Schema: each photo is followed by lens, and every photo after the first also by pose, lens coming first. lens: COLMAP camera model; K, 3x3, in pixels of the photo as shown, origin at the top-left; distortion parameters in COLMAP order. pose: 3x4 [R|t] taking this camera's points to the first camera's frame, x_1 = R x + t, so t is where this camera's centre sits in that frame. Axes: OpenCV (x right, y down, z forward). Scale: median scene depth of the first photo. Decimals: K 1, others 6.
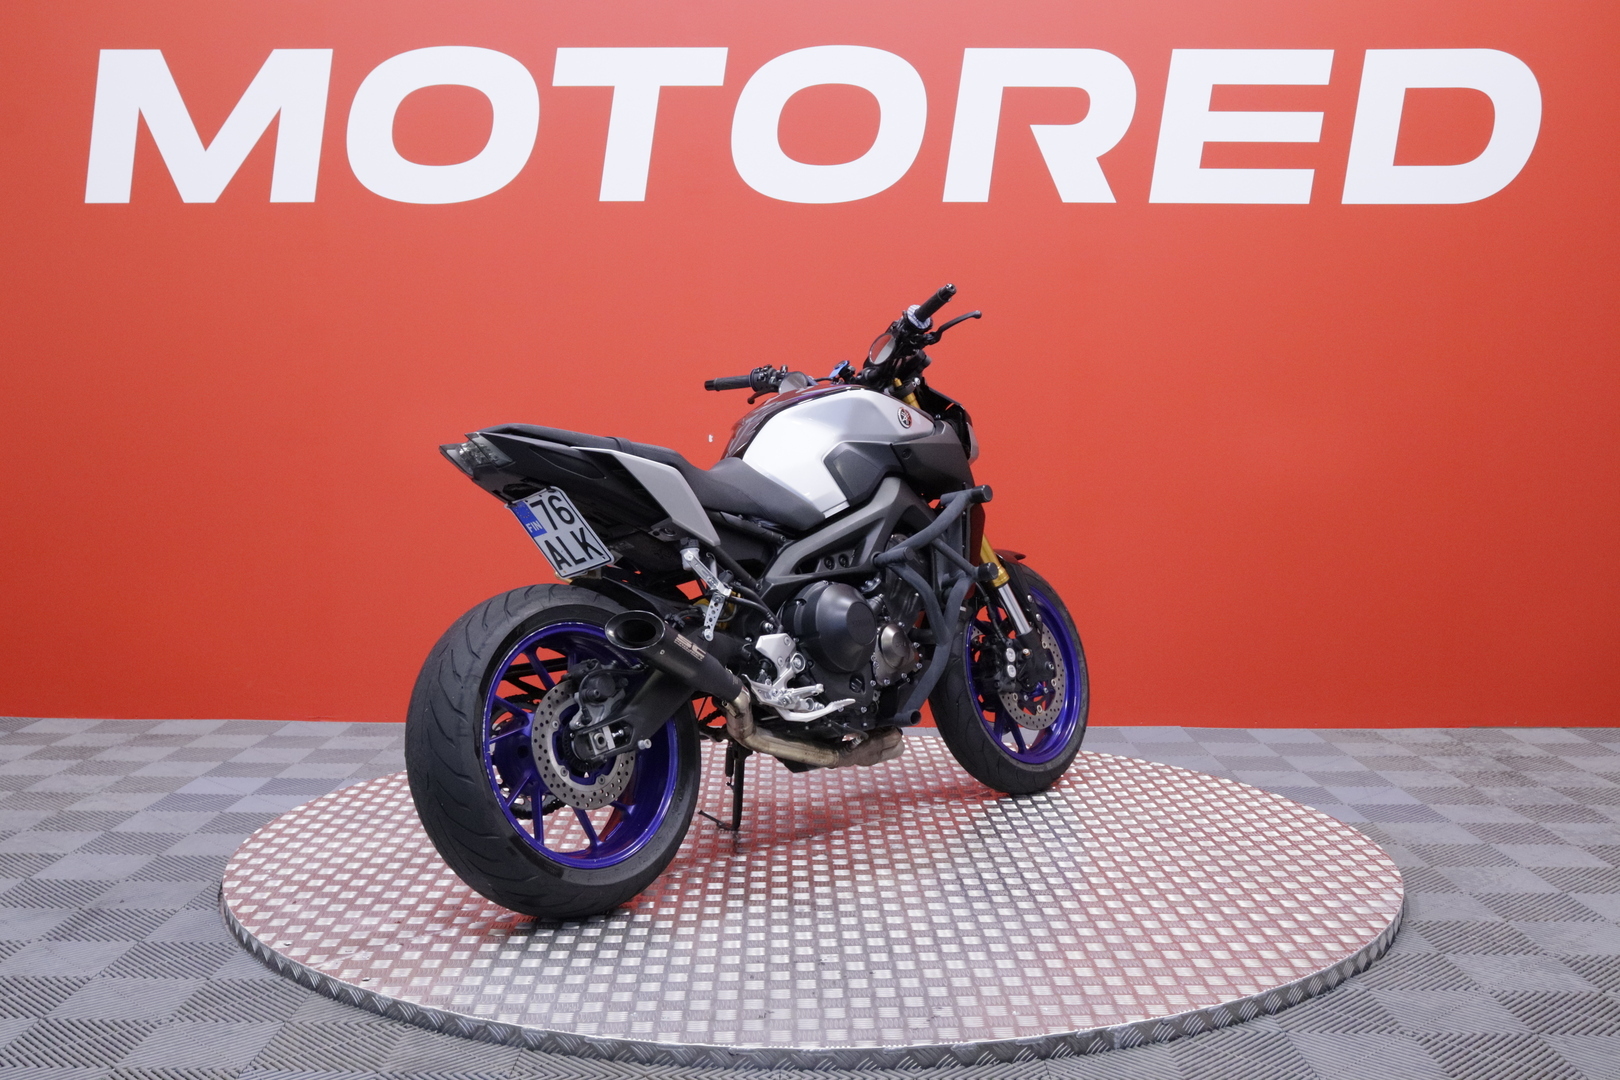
lens RADIAL K [[1821.4, 0, 810.0], [0, 1821.4, 540.0], [0, 0, 1]] dist [-0.018641, -0.002483]
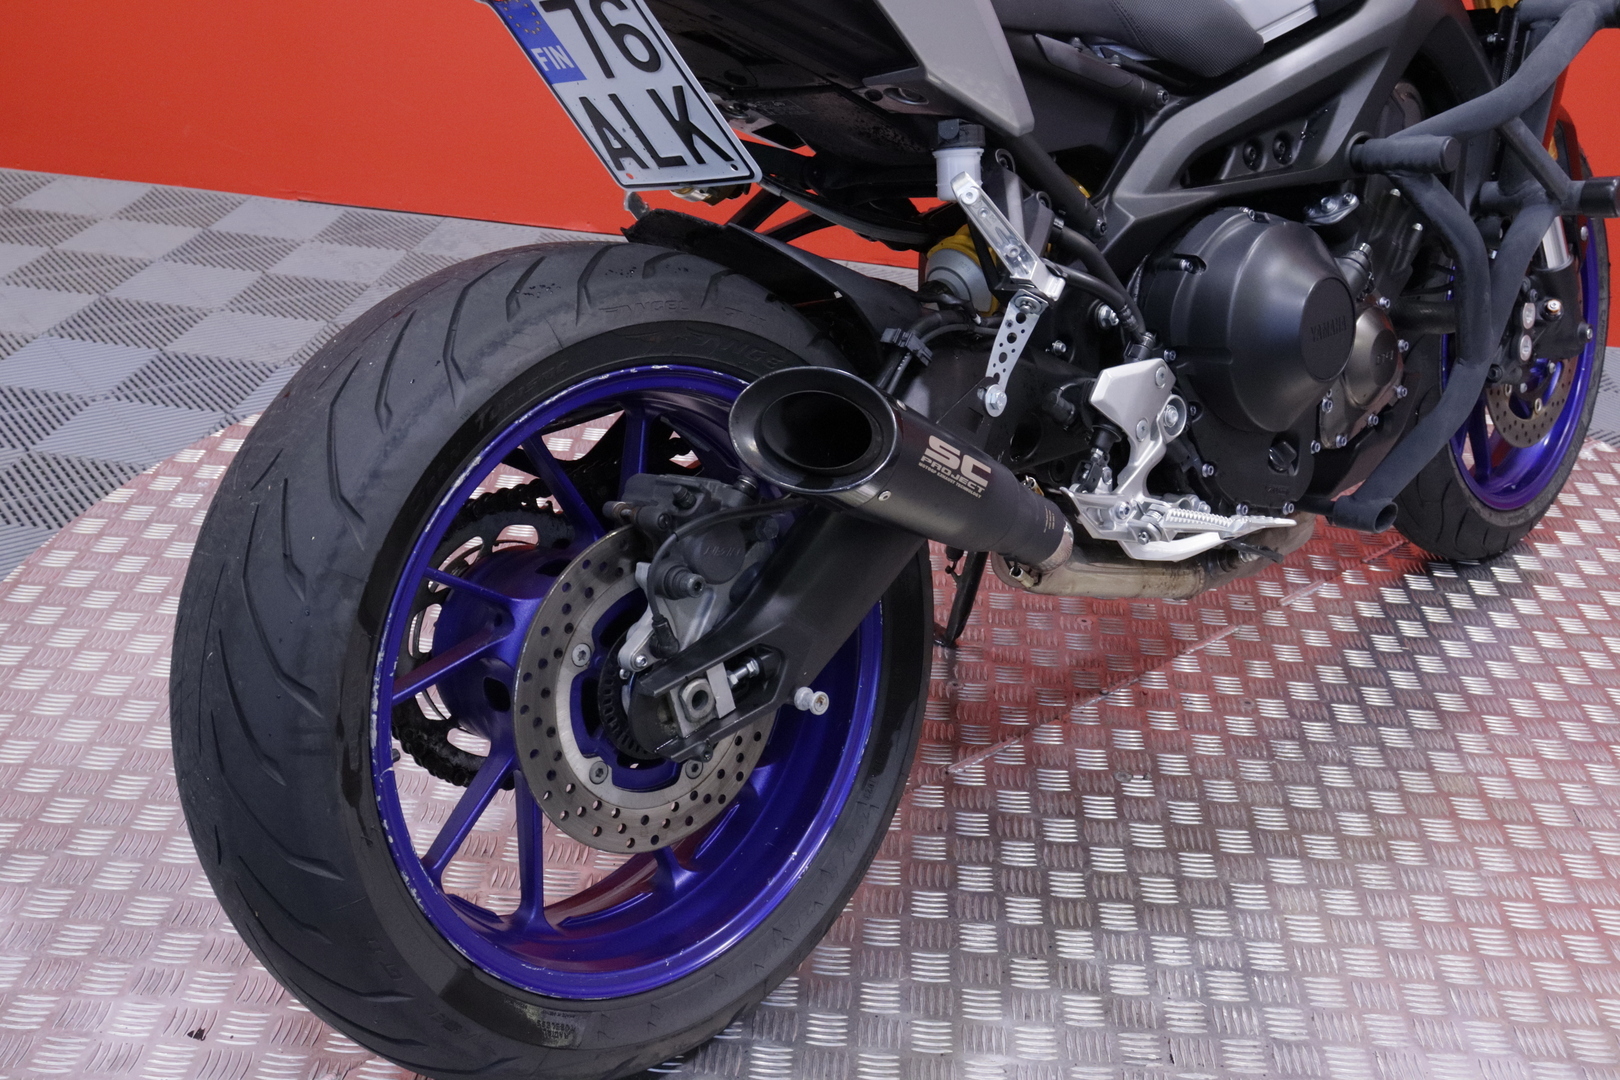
lens RADIAL K [[1821.4, 0, 810.0], [0, 1821.4, 540.0], [0, 0, 1]] dist [-0.018641, -0.002483]
pose [[0.995087, 0.096812, -0.020703, -0.081338], [-0.082168, 0.924284, 0.372755, -0.058639], [0.055222, -0.369223, 0.927699, 0.616828]]
